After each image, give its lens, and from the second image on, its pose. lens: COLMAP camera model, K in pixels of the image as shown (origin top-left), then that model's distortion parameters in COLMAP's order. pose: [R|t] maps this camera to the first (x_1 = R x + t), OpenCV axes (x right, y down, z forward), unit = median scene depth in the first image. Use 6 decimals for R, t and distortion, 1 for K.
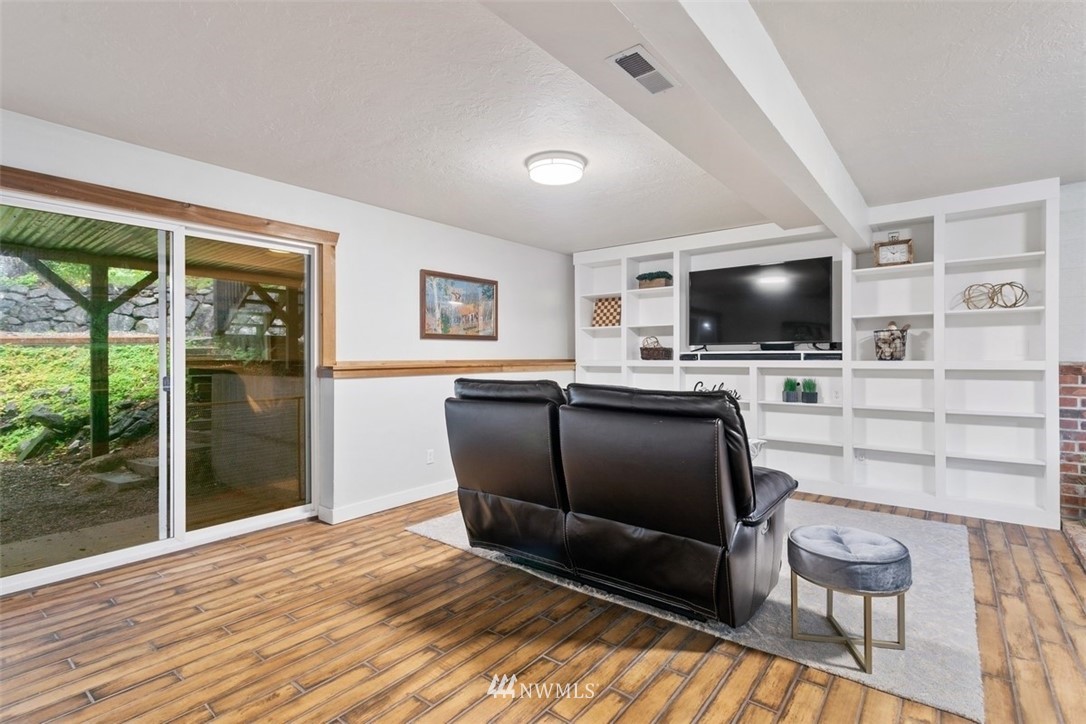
lens RADIAL K [[513.8, 0, 544.8], [0, 513.8, 356.7], [0, 0, 1]] dist [0.001253, 0.000656]
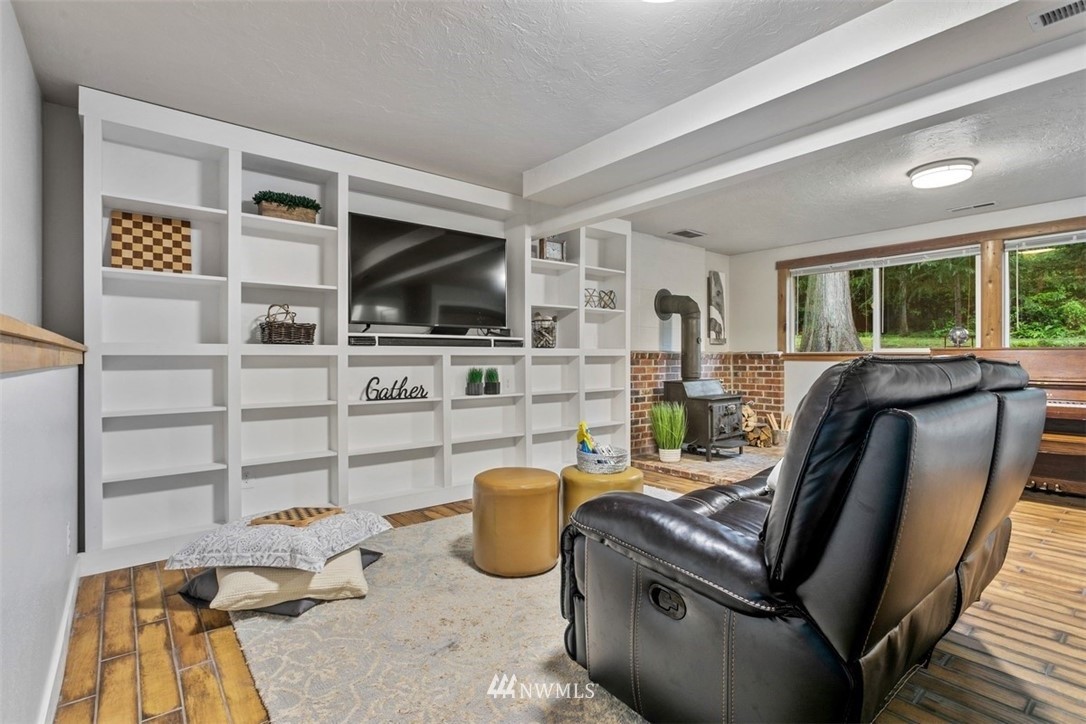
lens RADIAL K [[523.3, 0, 541.8], [0, 523.3, 356.7], [0, 0, 1]] dist [-0.001283, 0.000105]
pose [[0.223603, -0.000295, 0.974680, -0.357582], [-0.004928, 0.999987, 0.001434, 0.021339], [-0.974668, -0.005124, 0.223598, 0.688562]]
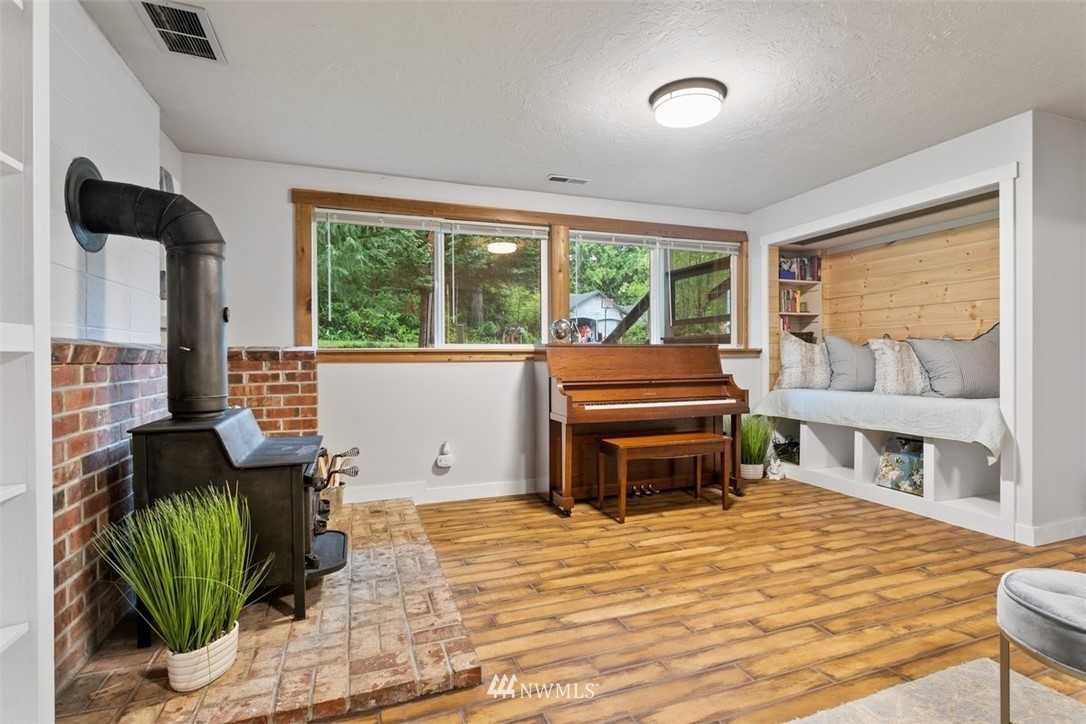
lens RADIAL K [[513.8, 0, 544.8], [0, 513.8, 356.7], [0, 0, 1]] dist [0.001253, 0.000656]
pose [[-0.854340, 0.003538, 0.519703, 0.378783], [0.003429, 0.999993, -0.001170, 0.023443], [-0.519704, 0.000782, -0.854346, 0.849214]]
